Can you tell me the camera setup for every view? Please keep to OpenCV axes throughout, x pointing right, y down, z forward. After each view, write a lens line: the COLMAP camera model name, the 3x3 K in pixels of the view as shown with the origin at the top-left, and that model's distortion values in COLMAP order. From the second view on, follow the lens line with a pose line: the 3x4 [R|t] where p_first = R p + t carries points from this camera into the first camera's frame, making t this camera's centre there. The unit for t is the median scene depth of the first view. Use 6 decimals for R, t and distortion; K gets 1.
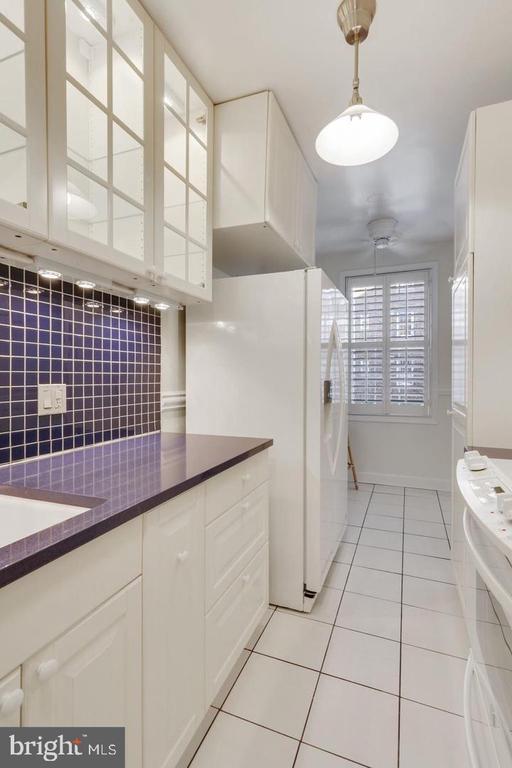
lens RADIAL K [[367.4, 0, 256.0], [0, 367.4, 384.0], [0, 0, 1]] dist [0.003378, 0.001502]
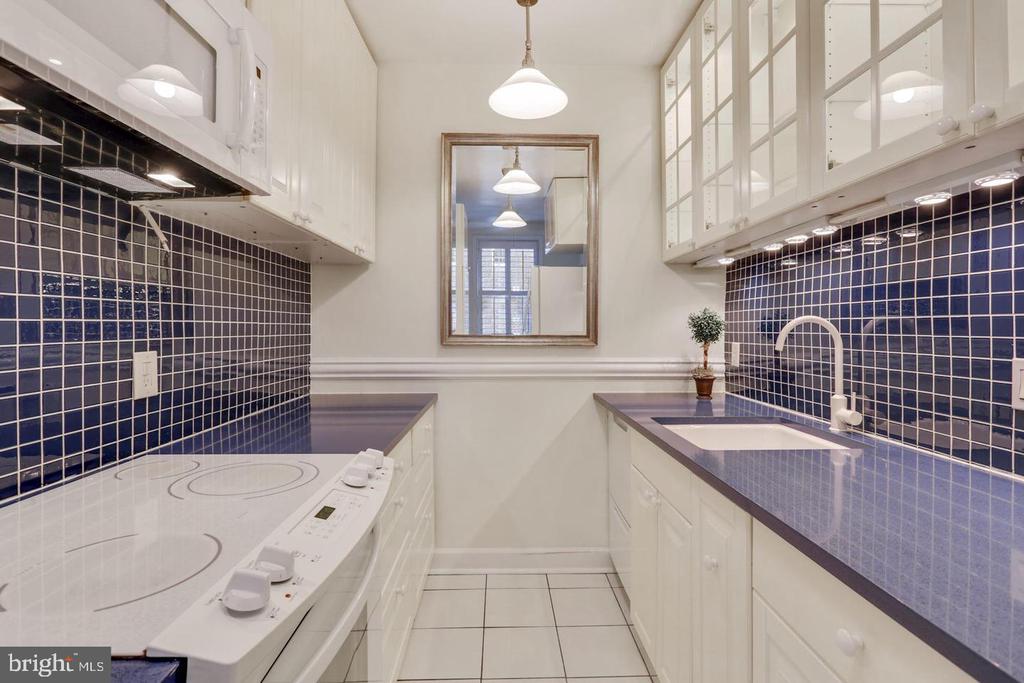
lens RADIAL K [[489.8, 0, 512.5], [0, 489.8, 321.0], [0, 0, 1]] dist [0.003378, 0.001502]
pose [[-0.914368, -0.012581, -0.404688, 0.504506], [-0.016740, 0.999837, 0.006740, -0.052050], [0.404537, 0.012937, -0.914430, 1.409667]]
